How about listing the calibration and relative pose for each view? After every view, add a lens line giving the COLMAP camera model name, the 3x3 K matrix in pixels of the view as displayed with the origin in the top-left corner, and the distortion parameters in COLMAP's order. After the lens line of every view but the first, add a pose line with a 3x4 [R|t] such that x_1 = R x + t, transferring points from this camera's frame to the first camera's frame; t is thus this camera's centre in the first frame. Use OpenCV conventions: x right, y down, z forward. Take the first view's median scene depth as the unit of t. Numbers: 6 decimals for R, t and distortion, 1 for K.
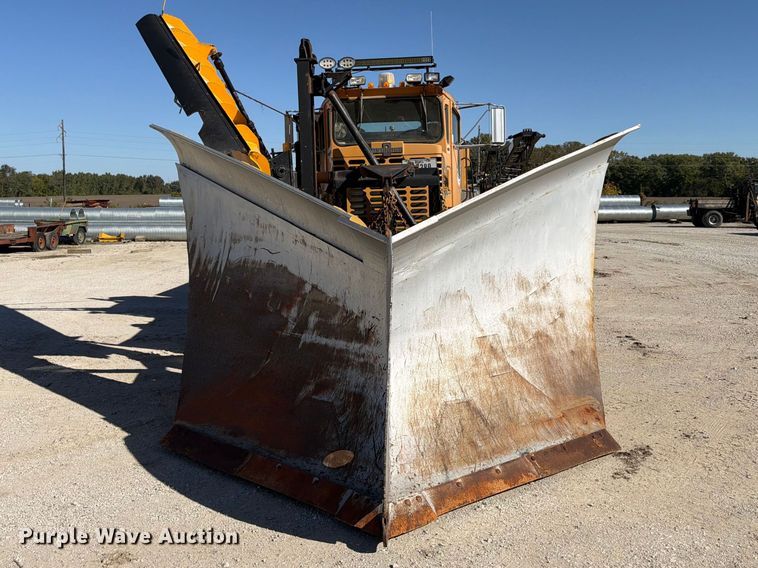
lens RADIAL K [[715.4, 0, 377.7], [0, 715.4, 230.4], [0, 0, 1]] dist [0.097701, -0.002795]
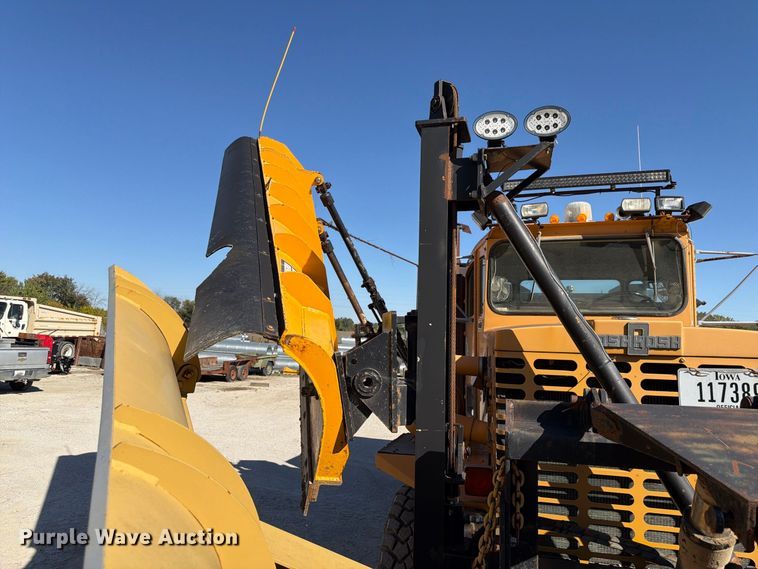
lens RADIAL K [[532.9, 0, 374.5], [0, 532.9, 286.5], [0, 0, 1]] dist [0.076727, -0.116213]
pose [[0.967844, 0.031921, -0.249518, -0.055897], [-0.067141, 0.988712, -0.133945, -0.094834], [0.242426, 0.146391, 0.959062, 0.692387]]
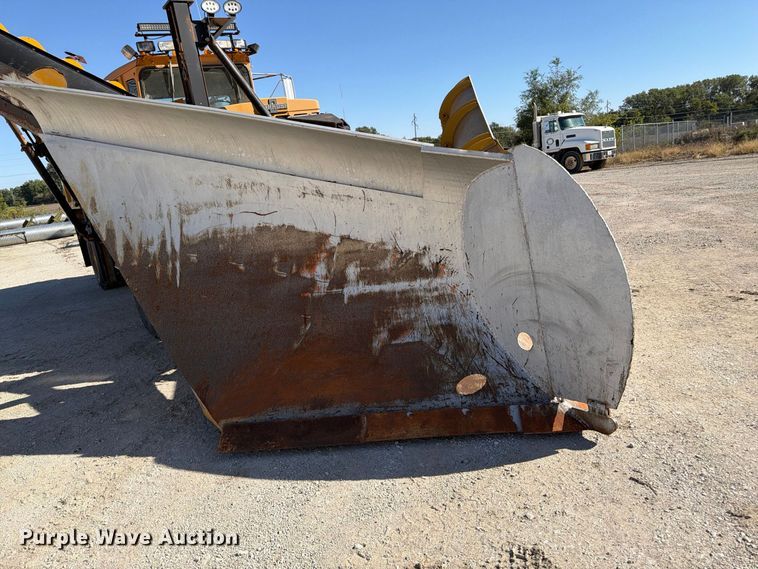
lens RADIAL K [[530.2, 0, 385.3], [0, 530.2, 286.5], [0, 0, 1]] dist [0.119789, -0.171328]
pose [[0.798063, -0.224154, 0.559331, -0.344933], [0.145120, 0.972411, 0.182637, 0.015729], [-0.584838, -0.064586, 0.808575, 0.299471]]
